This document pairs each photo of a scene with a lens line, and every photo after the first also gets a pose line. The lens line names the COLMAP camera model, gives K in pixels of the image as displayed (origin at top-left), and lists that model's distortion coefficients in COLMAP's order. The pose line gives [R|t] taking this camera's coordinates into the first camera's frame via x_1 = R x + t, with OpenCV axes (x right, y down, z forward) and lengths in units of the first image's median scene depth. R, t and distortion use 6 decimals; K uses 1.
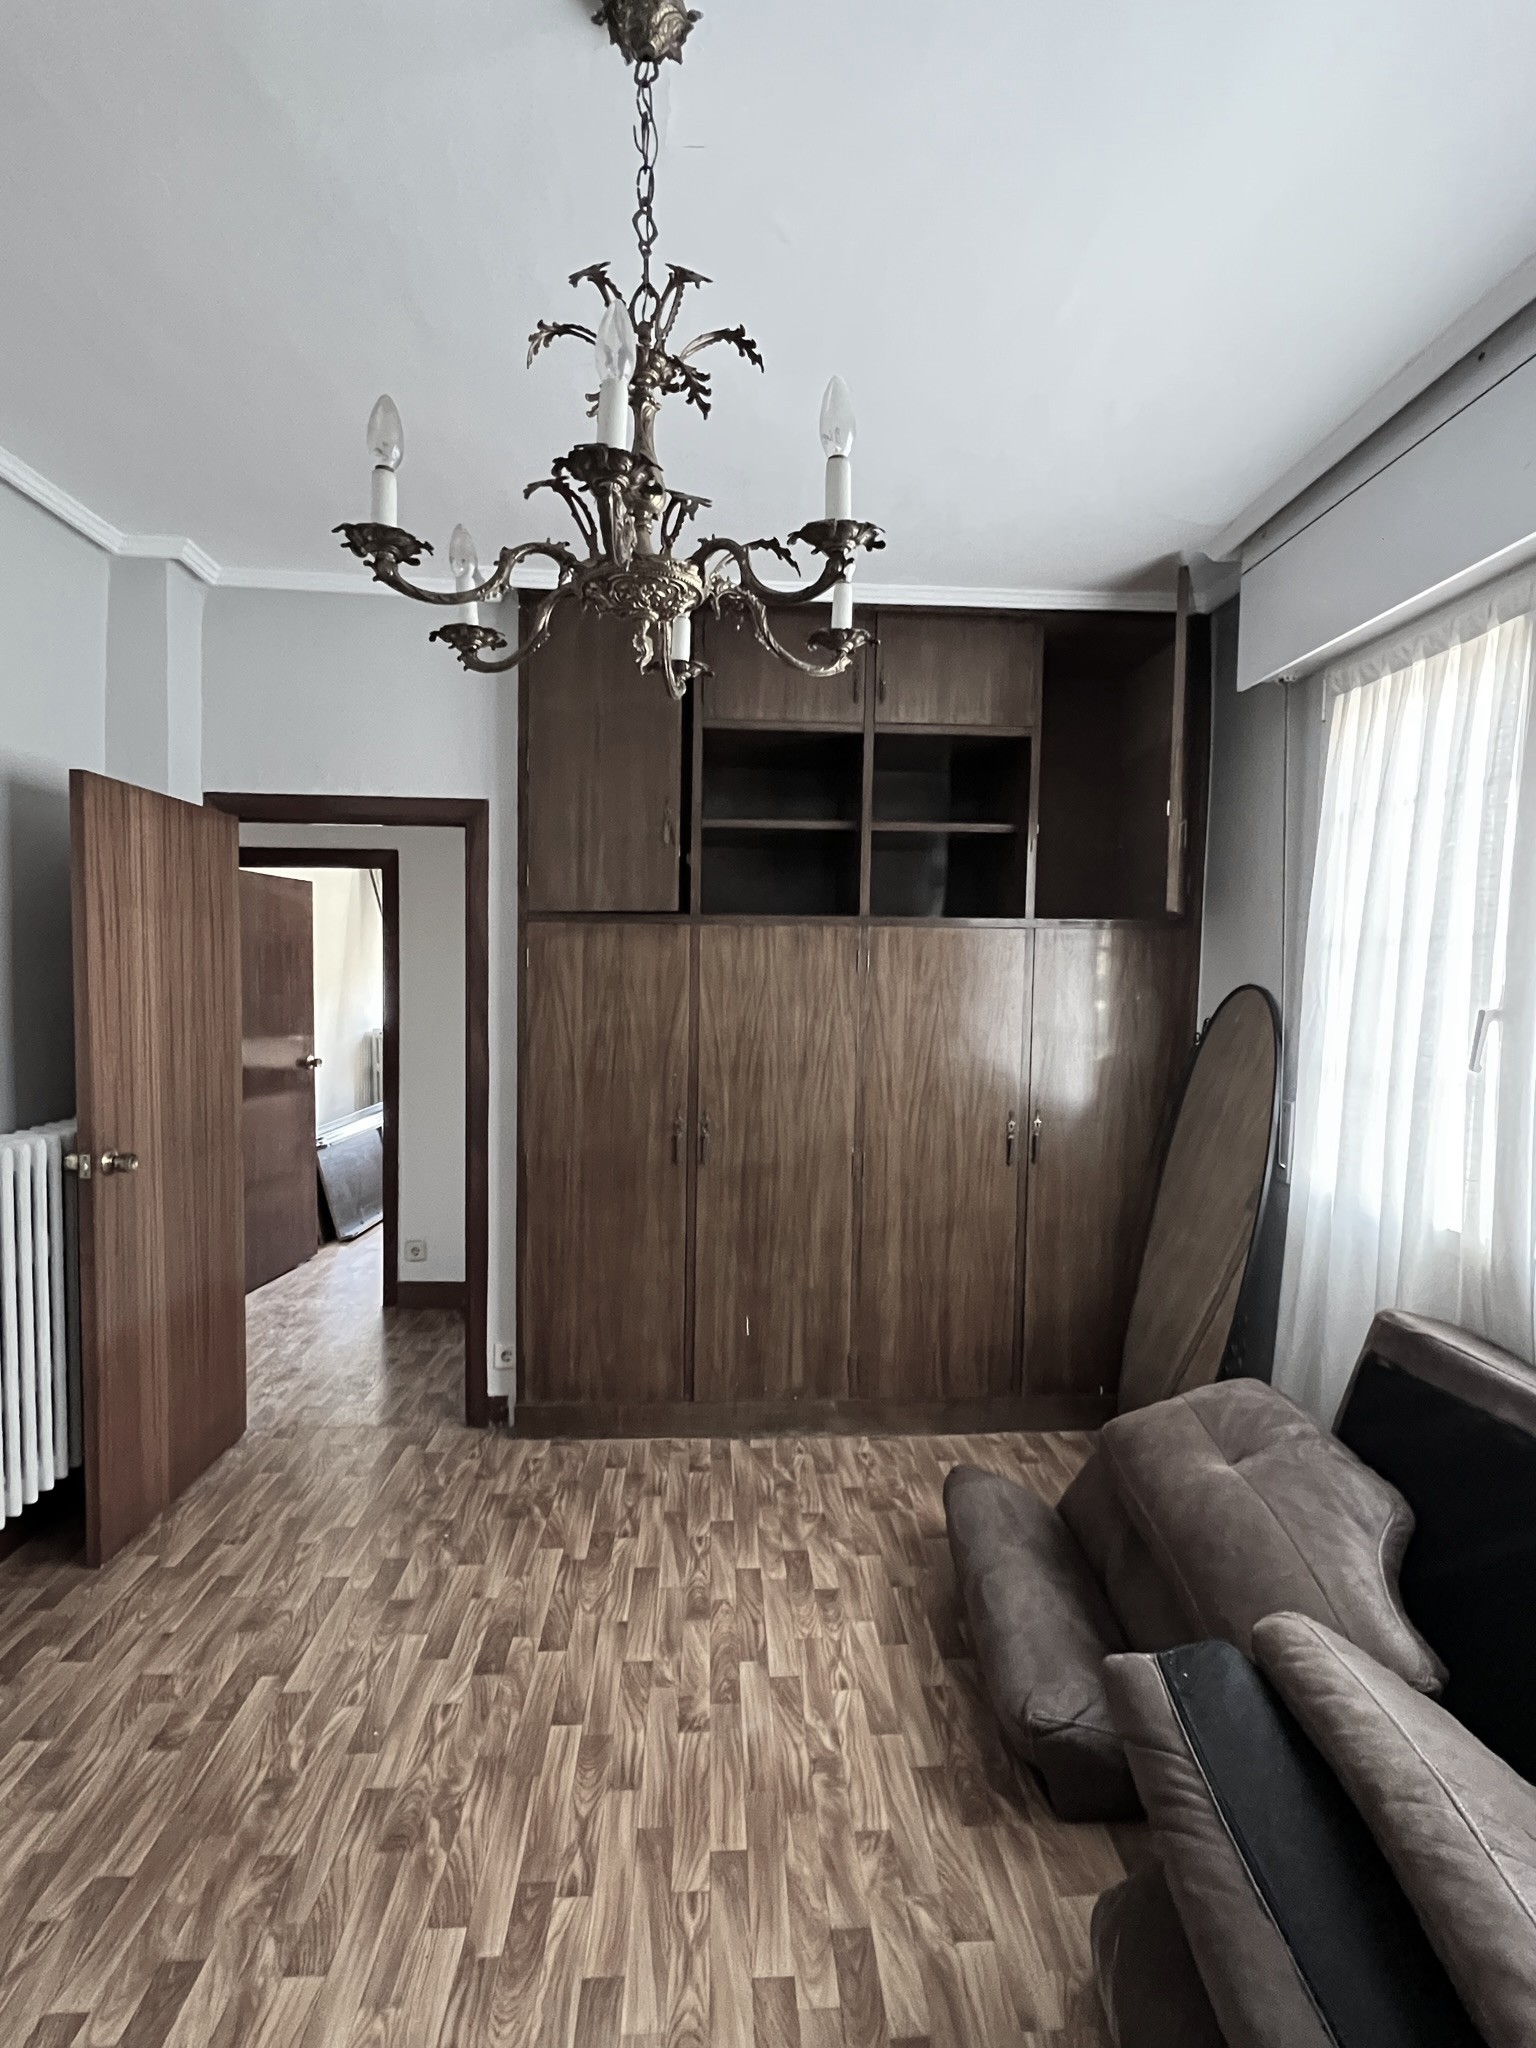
lens RADIAL K [[975.3, 0, 764.3], [0, 975.3, 1027.8], [0, 0, 1]] dist [-0.014903, -0.000396]
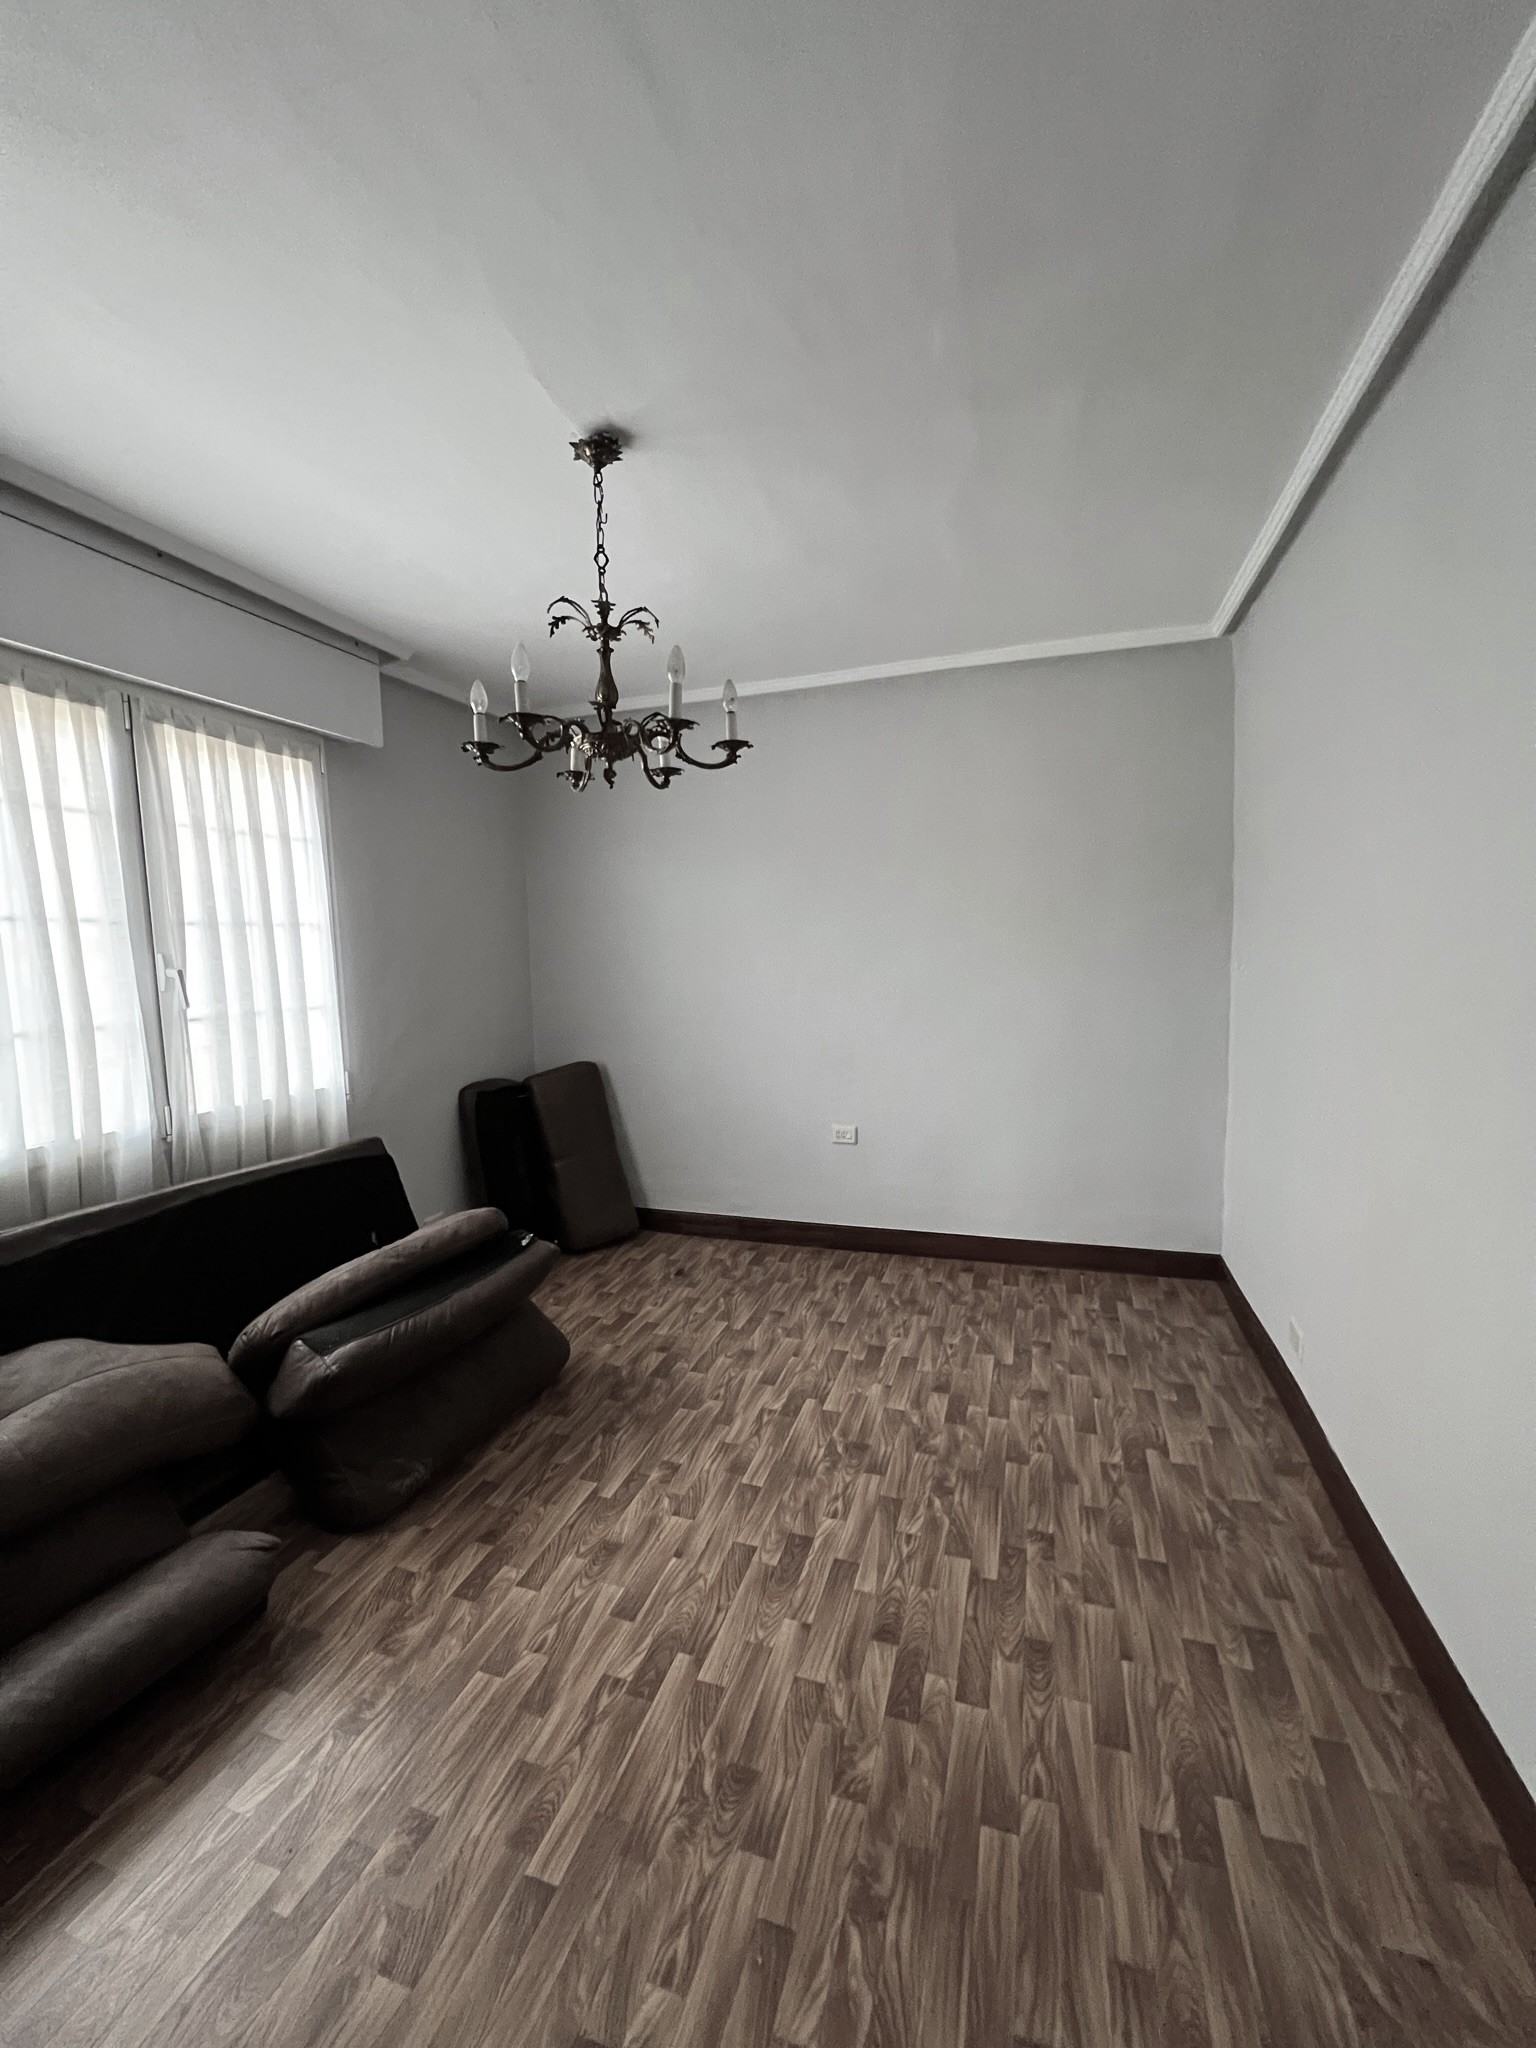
lens RADIAL K [[806.0, 0, 757.9], [0, 806.0, 1043.9], [0, 0, 1]] dist [0.003678, 0.000486]
pose [[-0.923917, -0.039337, 0.380566, -0.098553], [0.036087, 0.981305, 0.189043, -0.109719], [-0.380888, 0.188394, -0.905225, 1.813817]]
